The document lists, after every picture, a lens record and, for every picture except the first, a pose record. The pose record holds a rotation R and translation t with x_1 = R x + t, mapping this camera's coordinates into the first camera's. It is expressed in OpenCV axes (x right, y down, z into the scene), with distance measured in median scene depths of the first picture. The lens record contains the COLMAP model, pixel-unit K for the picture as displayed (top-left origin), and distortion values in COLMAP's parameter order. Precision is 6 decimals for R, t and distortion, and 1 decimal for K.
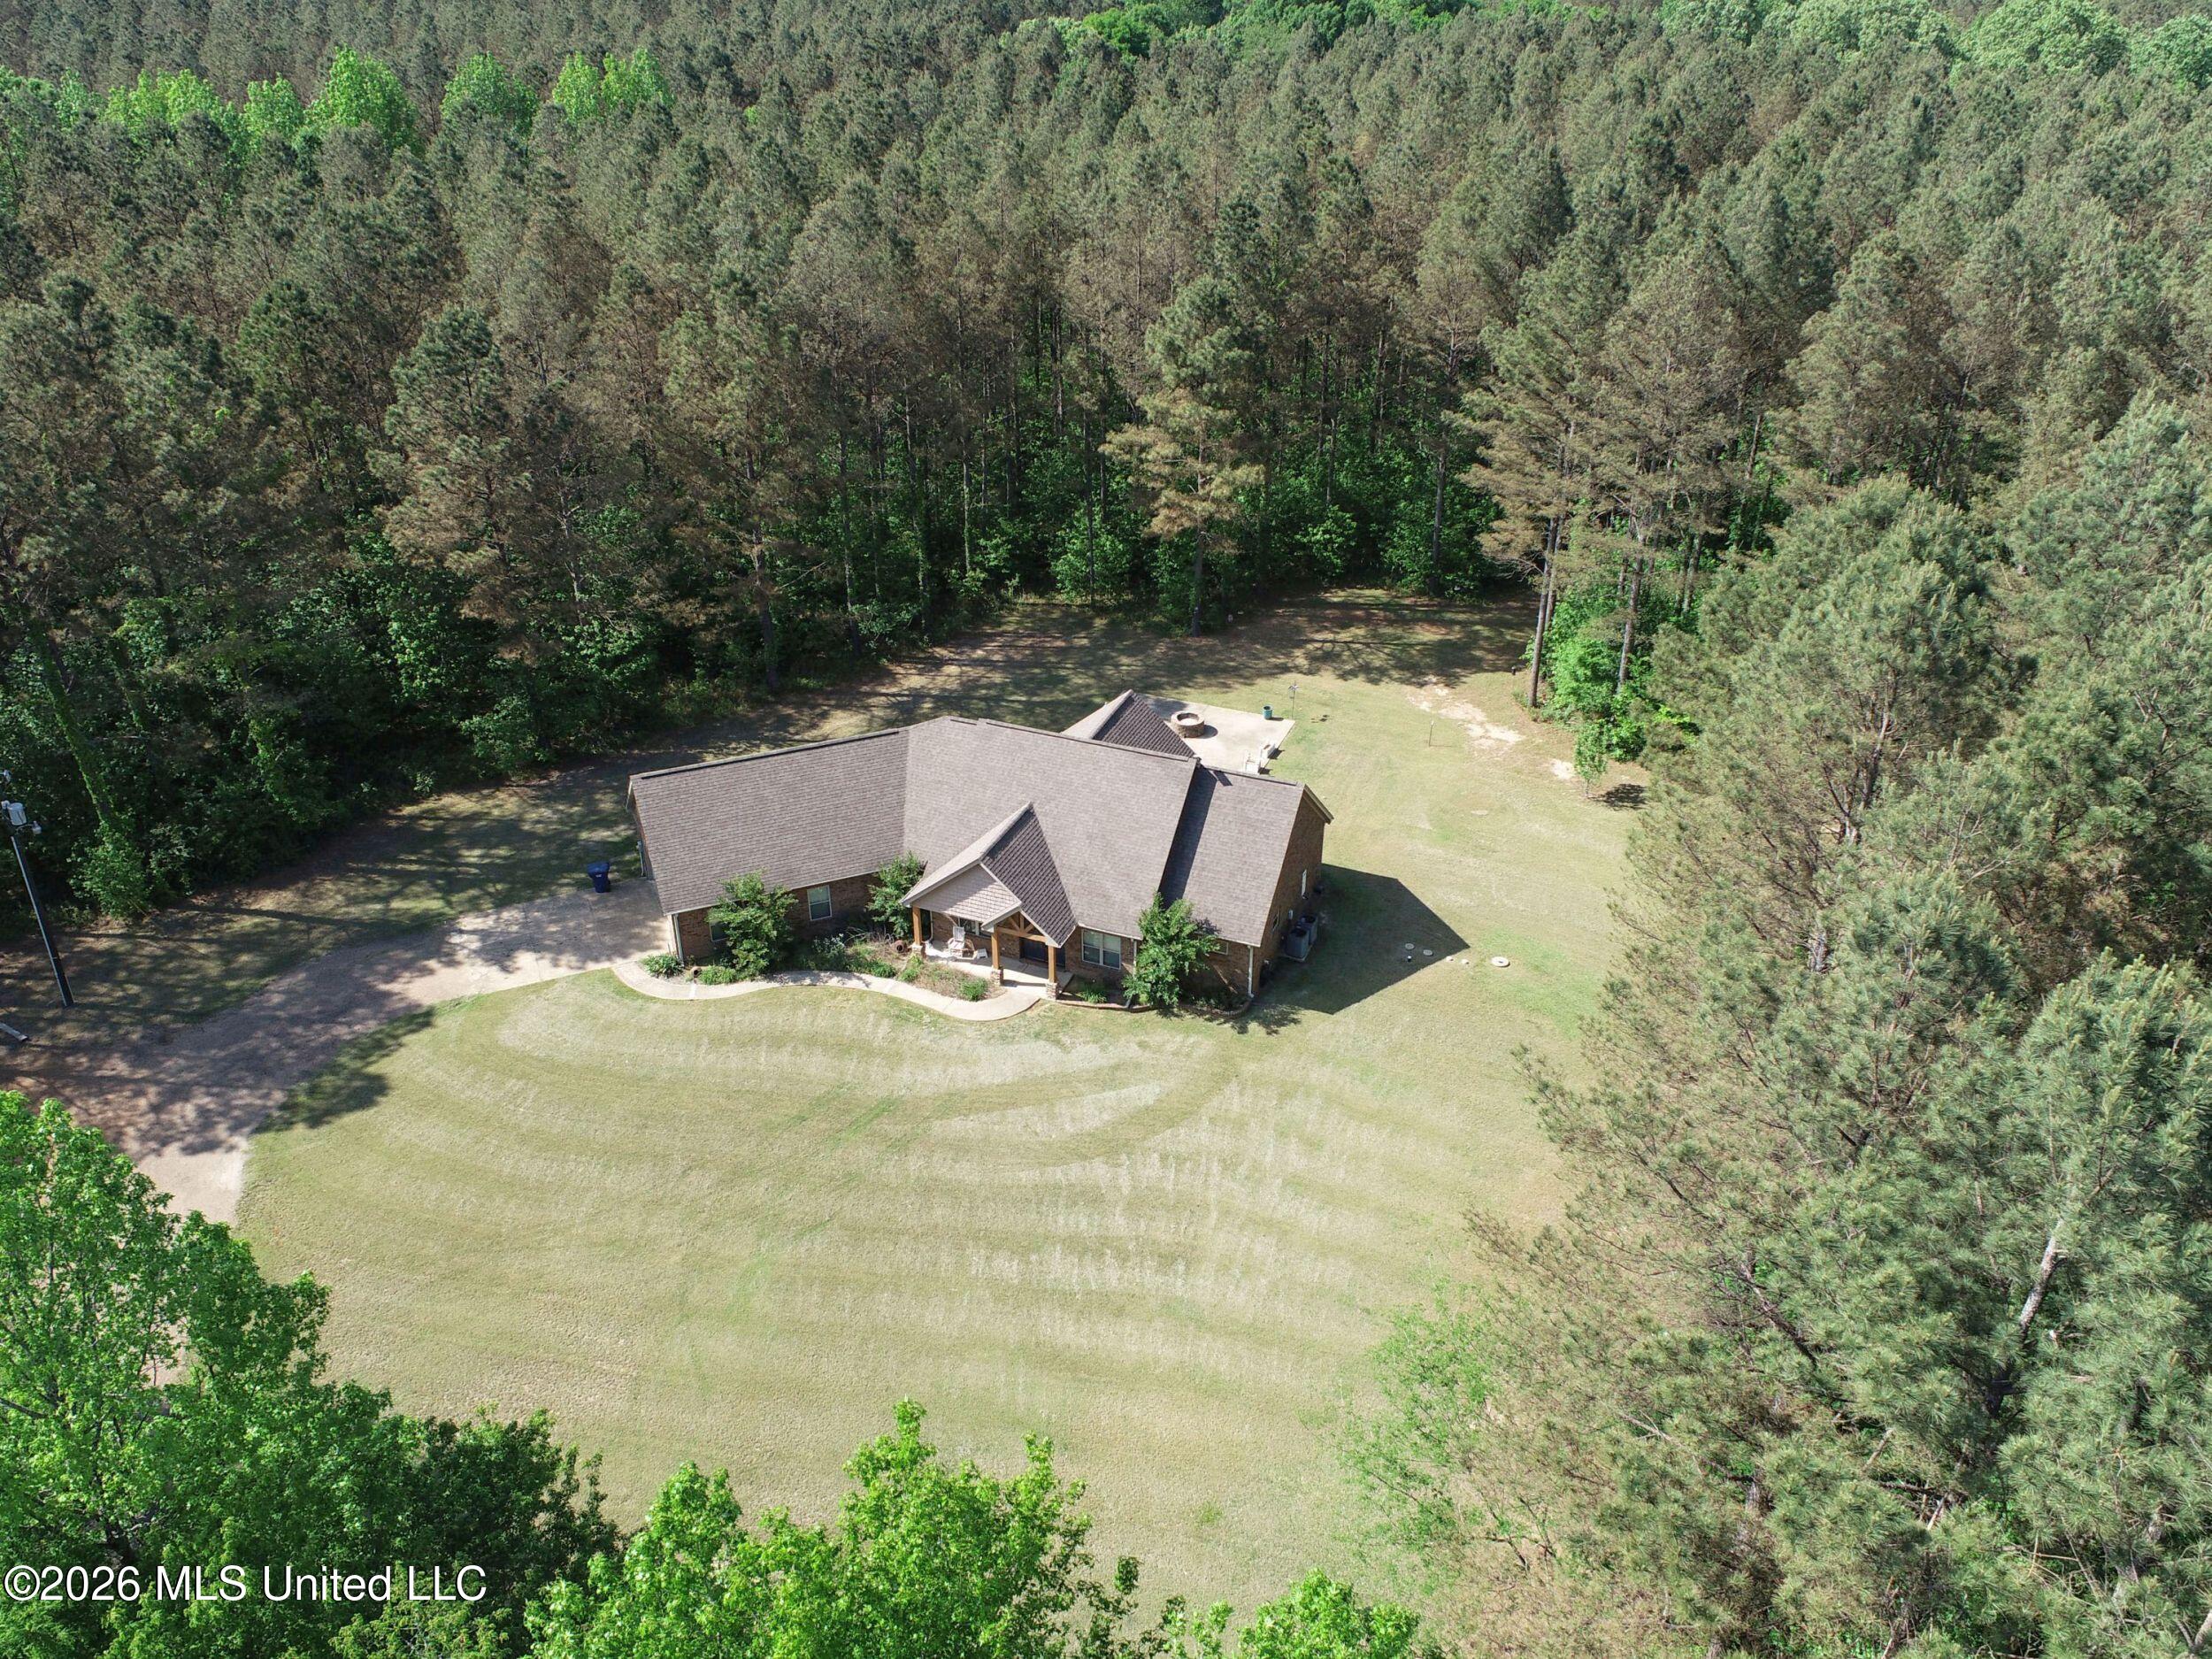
lens RADIAL K [[1675.2, 0, 1100.6], [0, 1675.2, 816.2], [0, 0, 1]] dist [-0.011045, -0.010134]
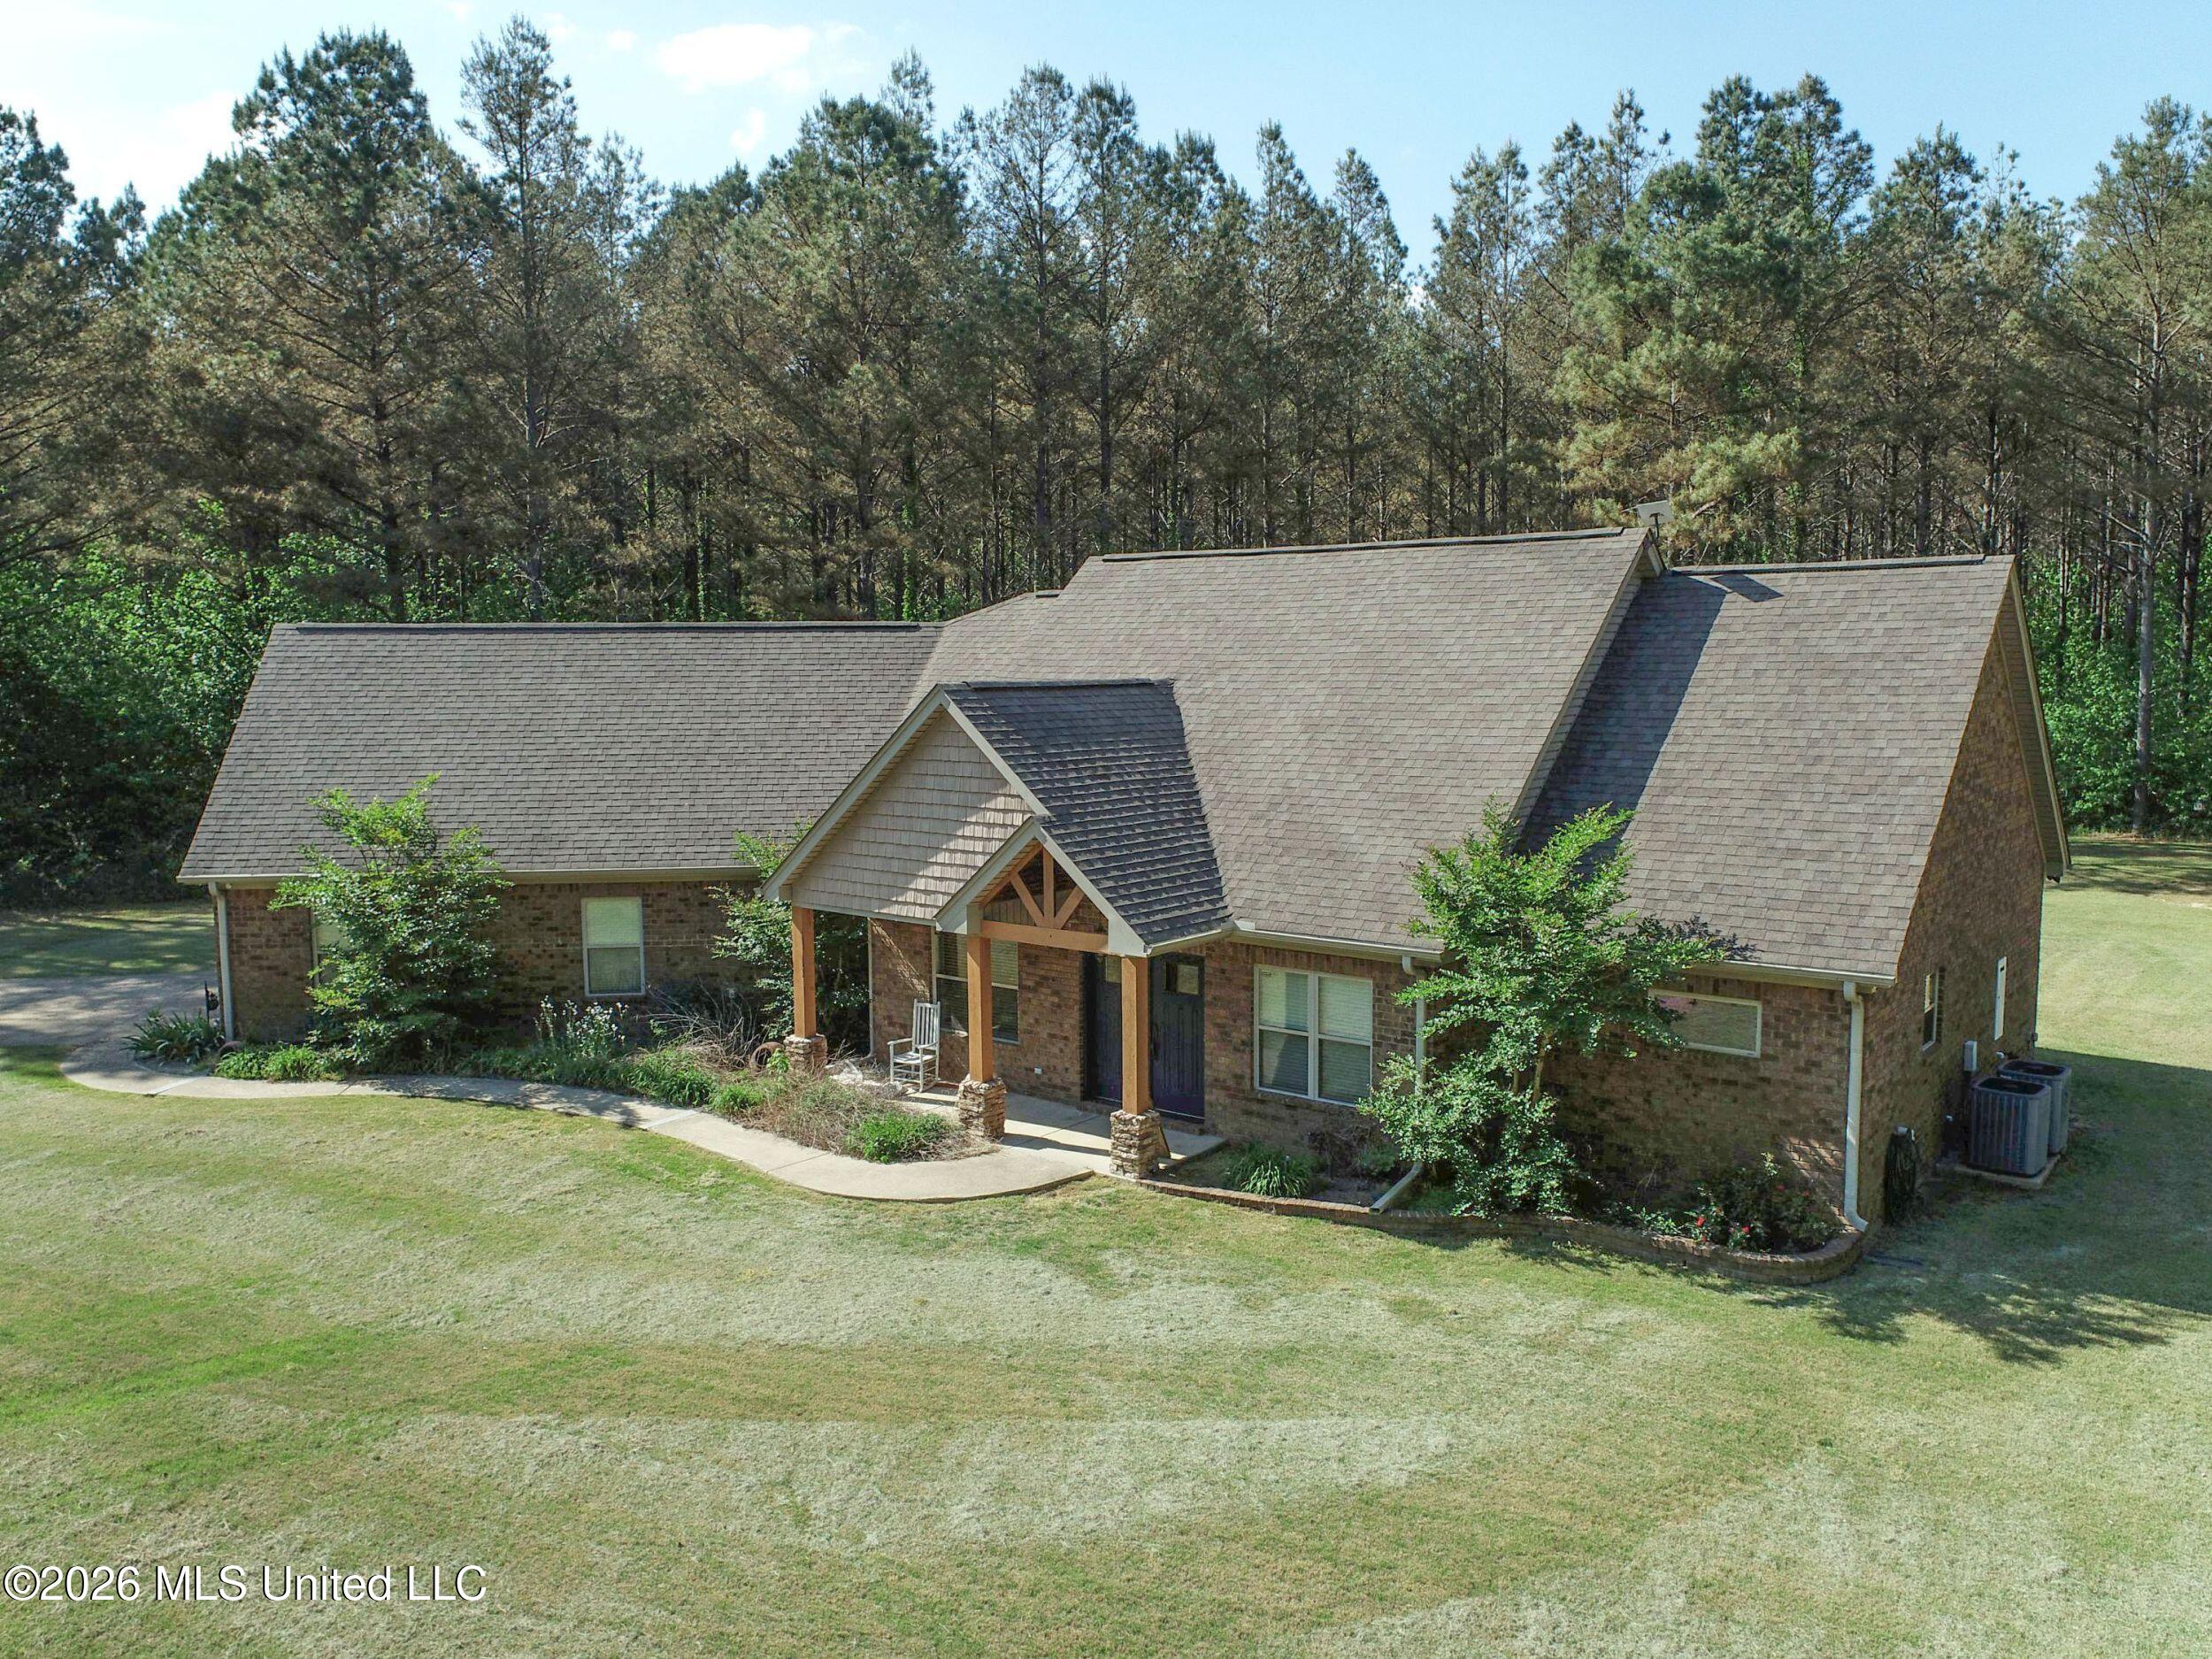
lens RADIAL K [[1675.2, 0, 1100.6], [0, 1675.2, 816.2], [0, 0, 1]] dist [-0.011045, -0.010134]
pose [[0.960196, 0.023259, -0.278357, 0.045411], [-0.137288, 0.907153, -0.397776, 0.163561], [0.243260, 0.420158, 0.874238, 0.689509]]
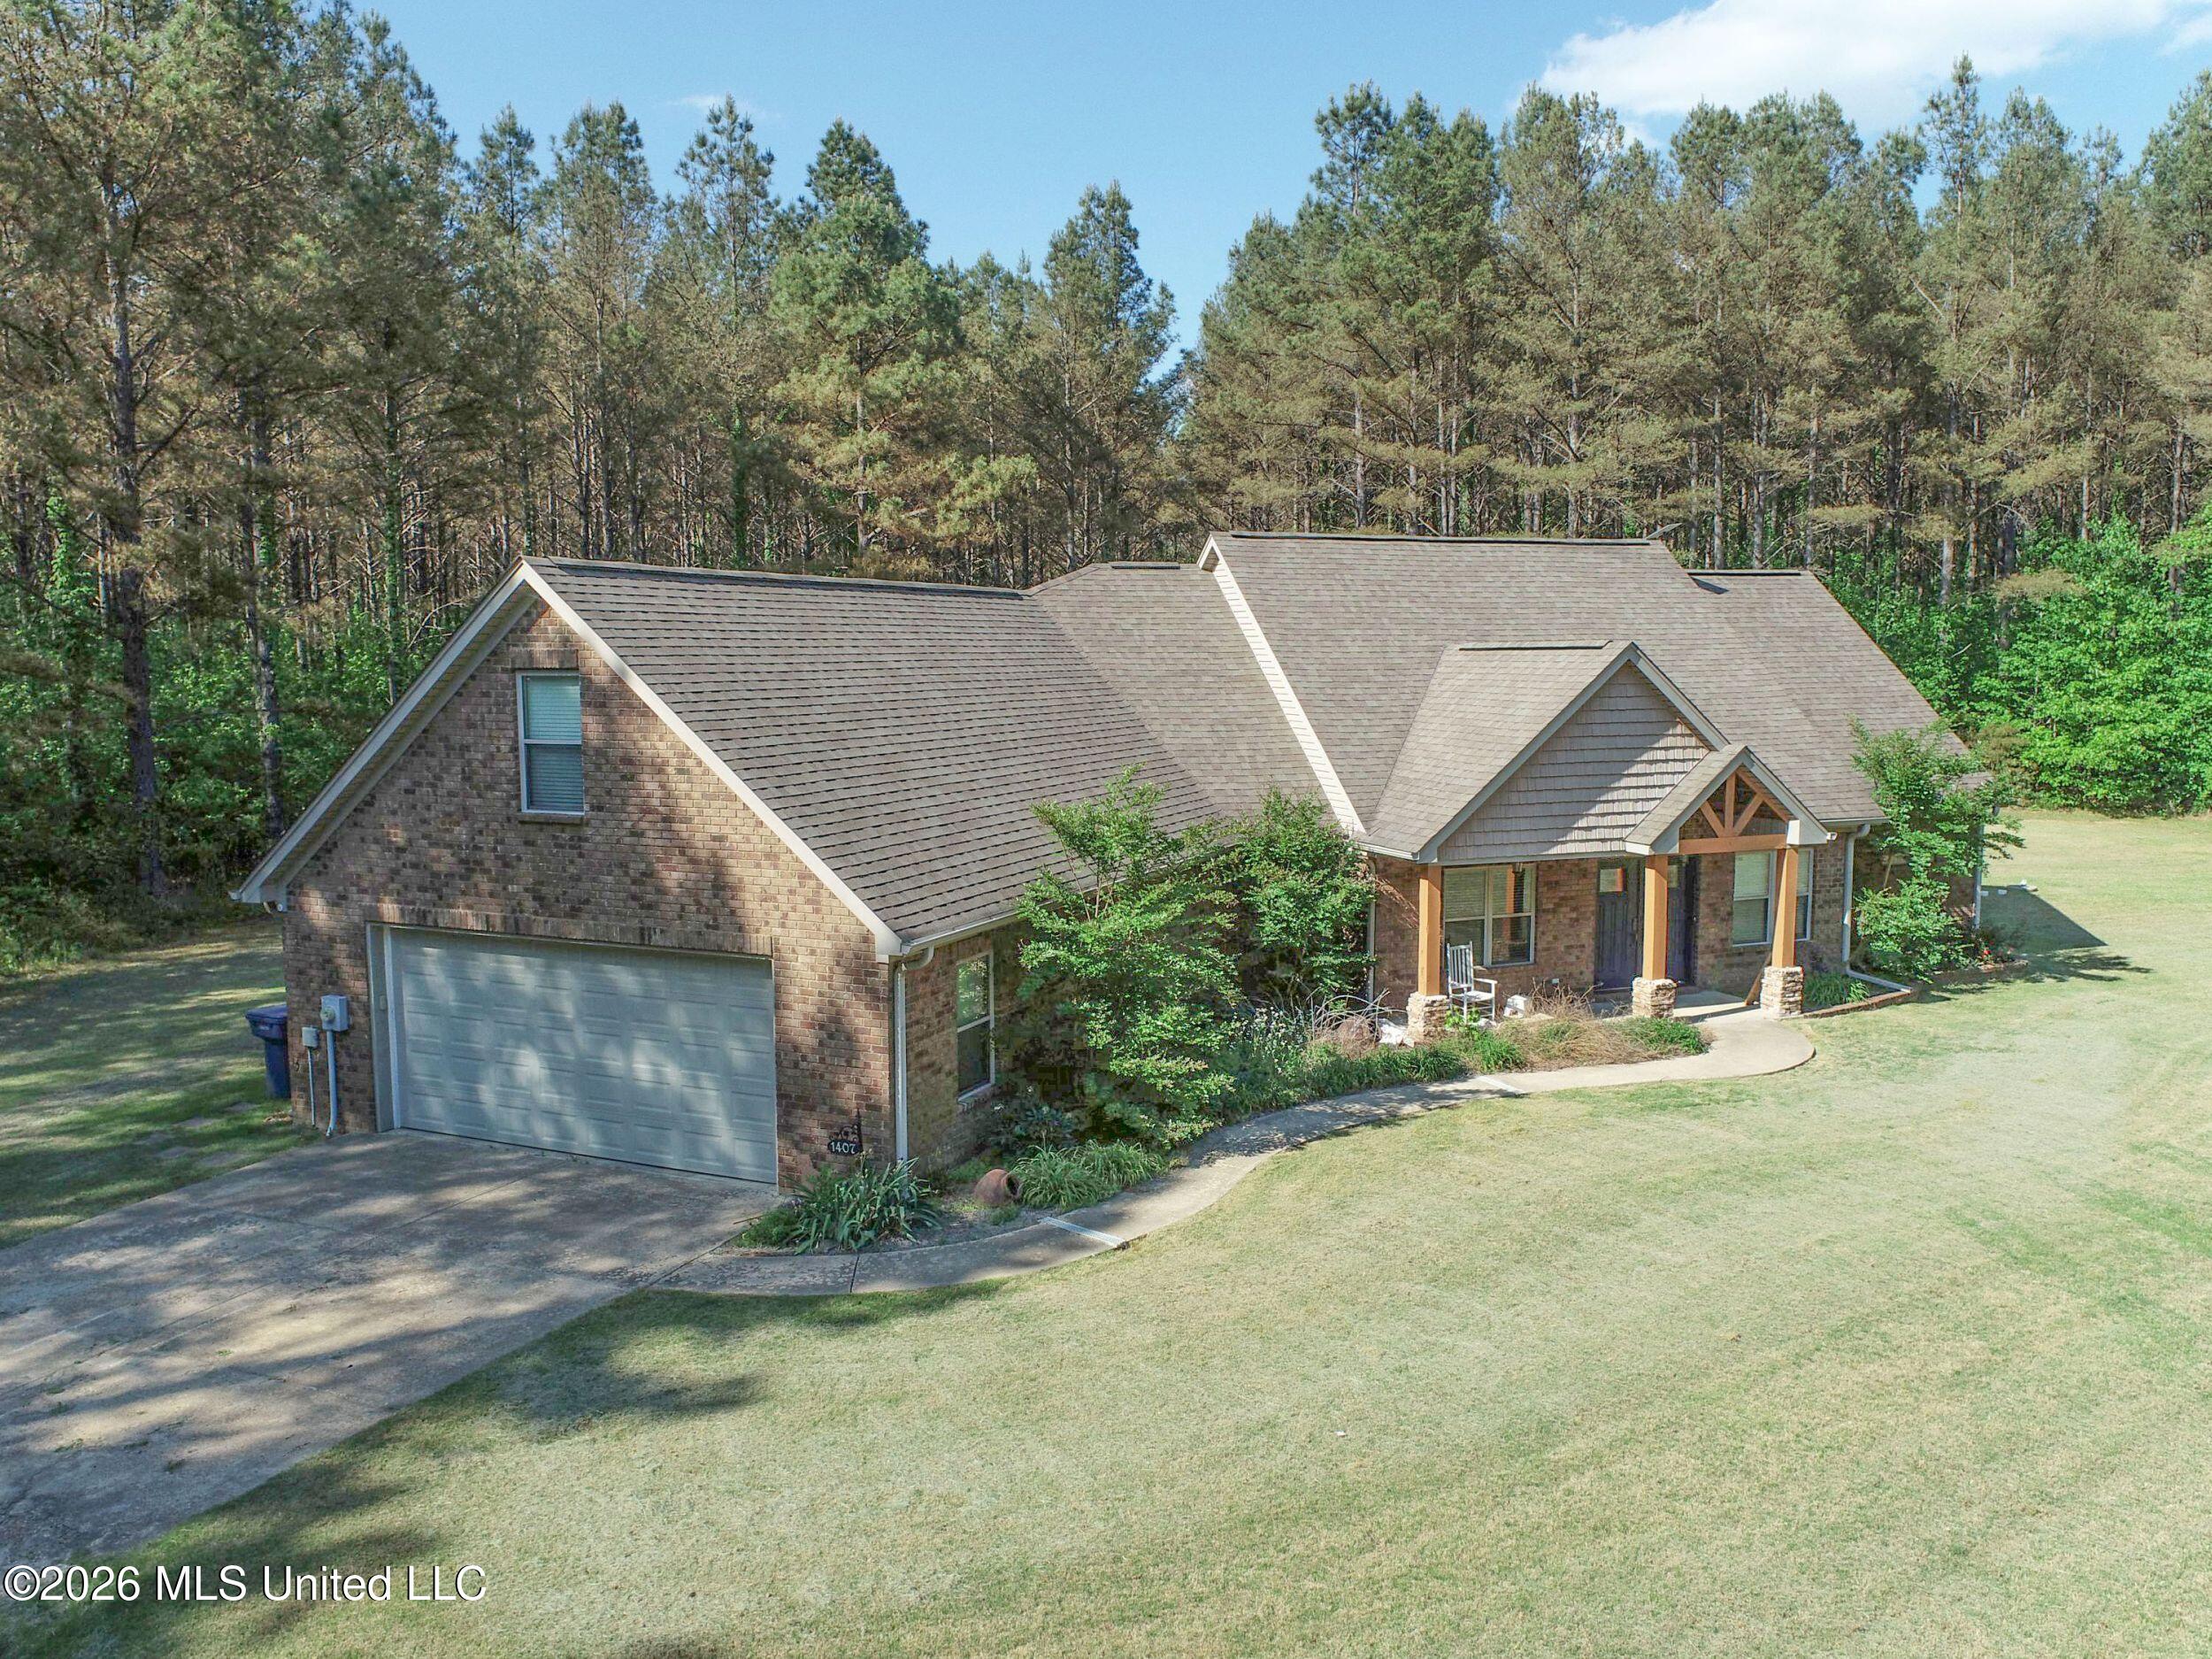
lens RADIAL K [[1678.8, 0, 1105.3], [0, 1678.8, 807.2], [0, 0, 1]] dist [-0.007049, -0.003254]
pose [[0.729593, -0.066339, 0.680656, -0.393425], [0.349377, 0.891758, -0.287581, 0.117847], [-0.587903, 0.447623, 0.673798, 0.782161]]
